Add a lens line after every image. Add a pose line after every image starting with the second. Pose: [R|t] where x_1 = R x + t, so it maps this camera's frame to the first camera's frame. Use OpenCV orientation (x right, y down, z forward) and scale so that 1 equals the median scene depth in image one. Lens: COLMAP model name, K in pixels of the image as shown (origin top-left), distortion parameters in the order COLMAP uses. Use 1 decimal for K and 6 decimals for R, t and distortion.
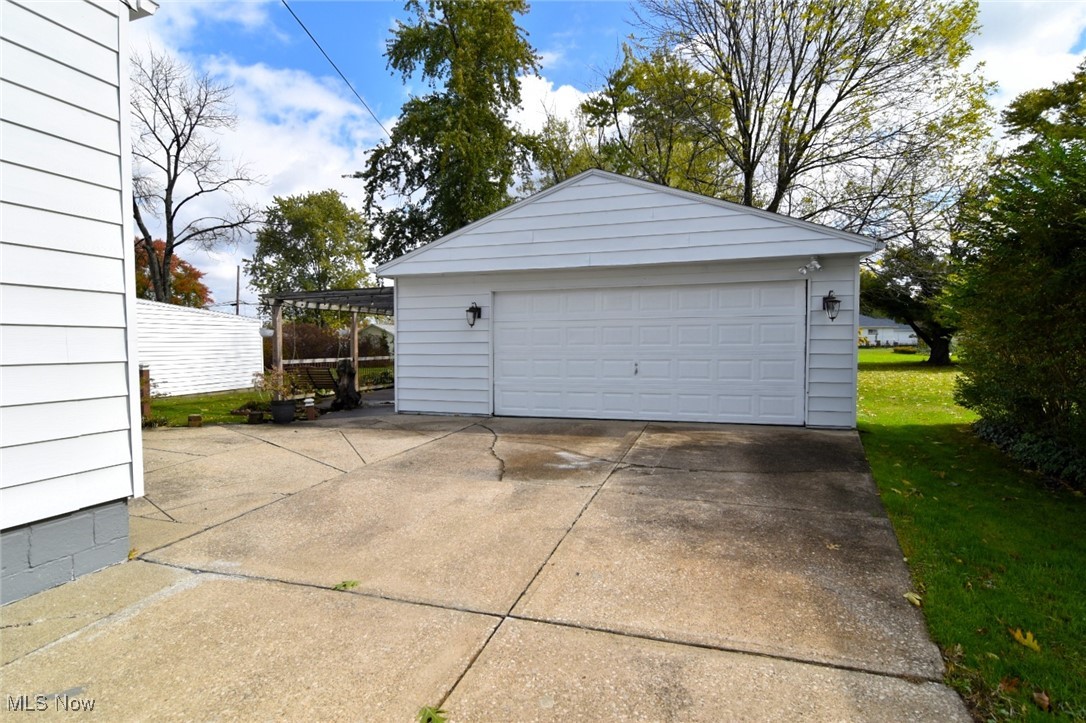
lens RADIAL K [[530.9, 0, 541.2], [0, 530.9, 362.6], [0, 0, 1]] dist [-0.003548, -0.014844]
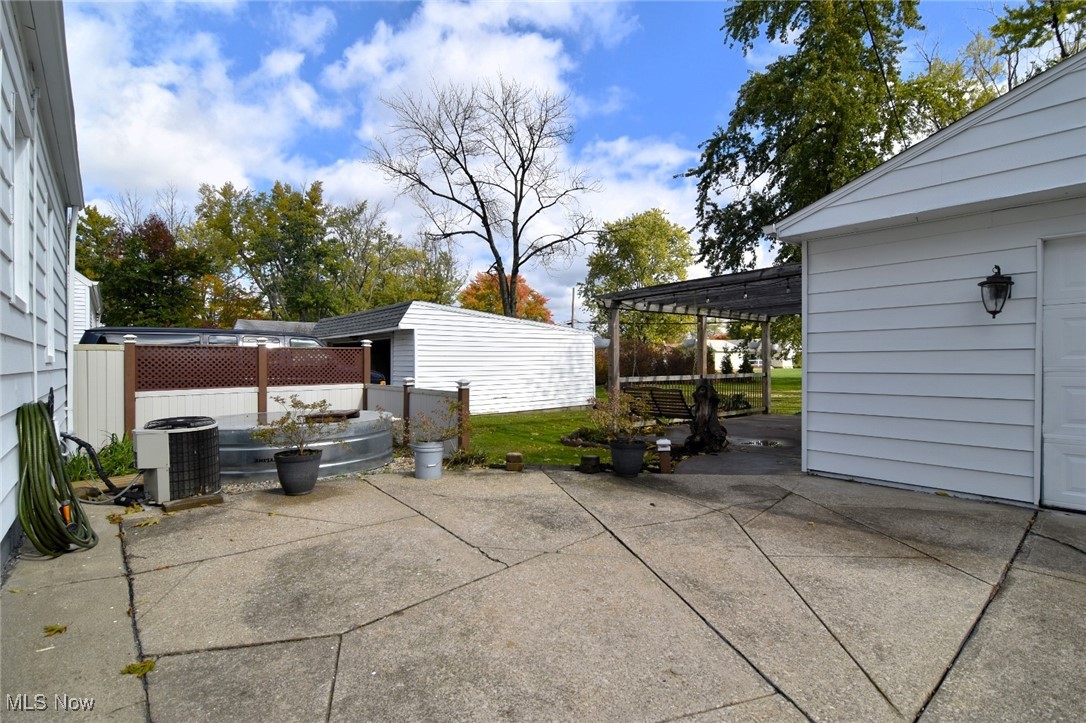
lens RADIAL K [[530.9, 0, 541.2], [0, 530.9, 362.6], [0, 0, 1]] dist [-0.003548, -0.014844]
pose [[0.837106, 0.001543, -0.547038, -0.066672], [-0.018244, 0.999518, -0.025100, -0.002080], [0.546736, 0.030992, 0.836731, 0.119257]]
